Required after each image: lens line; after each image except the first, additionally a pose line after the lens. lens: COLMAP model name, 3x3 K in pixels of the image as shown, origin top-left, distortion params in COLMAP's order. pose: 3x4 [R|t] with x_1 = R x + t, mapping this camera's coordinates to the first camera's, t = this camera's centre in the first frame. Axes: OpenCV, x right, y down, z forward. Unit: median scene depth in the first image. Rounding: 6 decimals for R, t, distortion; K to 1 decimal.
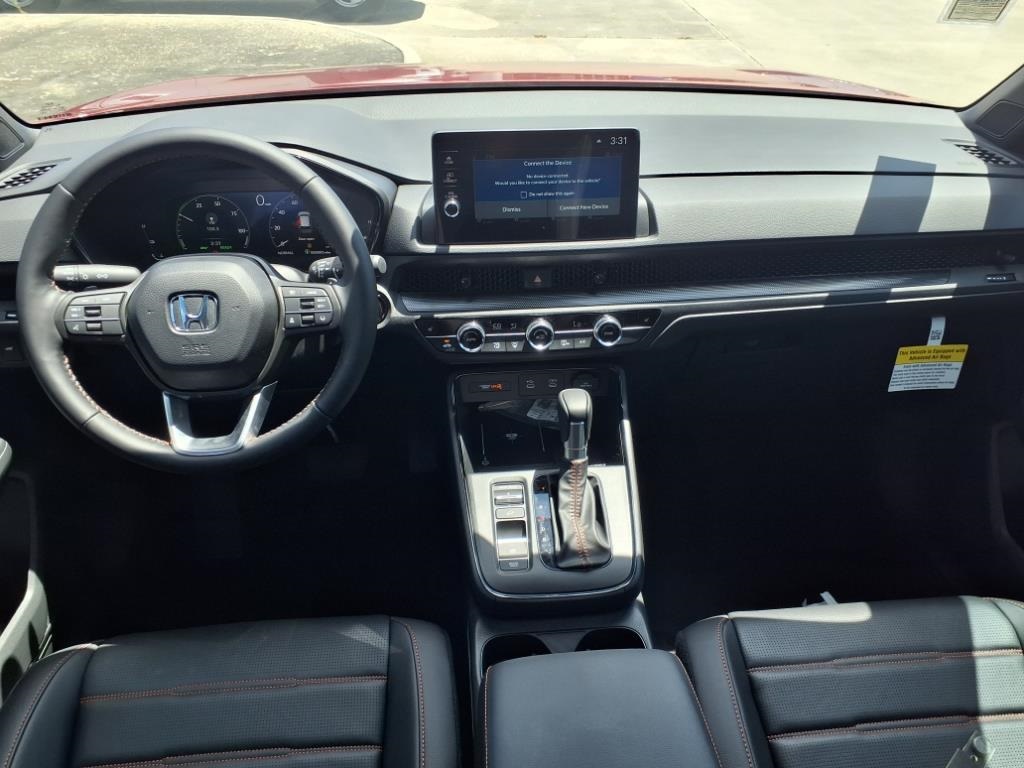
lens RADIAL K [[811.3, 0, 514.1], [0, 811.3, 394.6], [0, 0, 1]] dist [-0.000337, -0.002958]
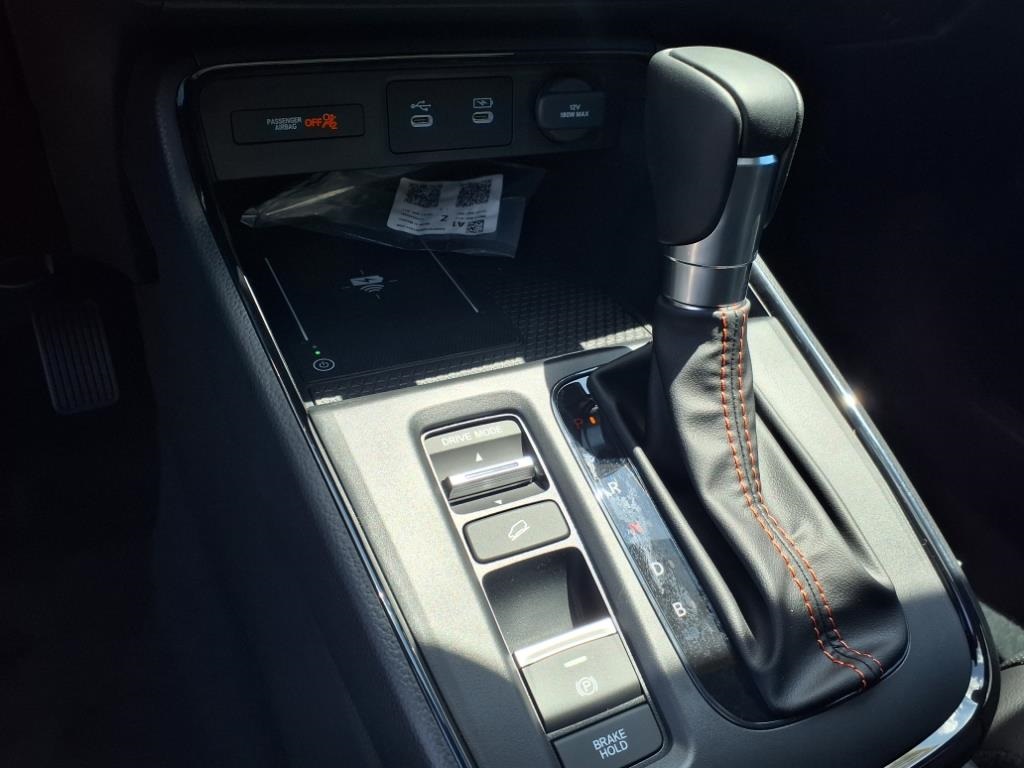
lens RADIAL K [[865.6, 0, 512.0], [0, 865.6, 384.0], [0, 0, 1]] dist [0.012169, -0.008292]
pose [[0.909209, -0.126144, 0.396771, -0.056201], [0.085036, 0.989171, 0.119621, 0.031441], [-0.407564, -0.075020, 0.910090, 0.366157]]
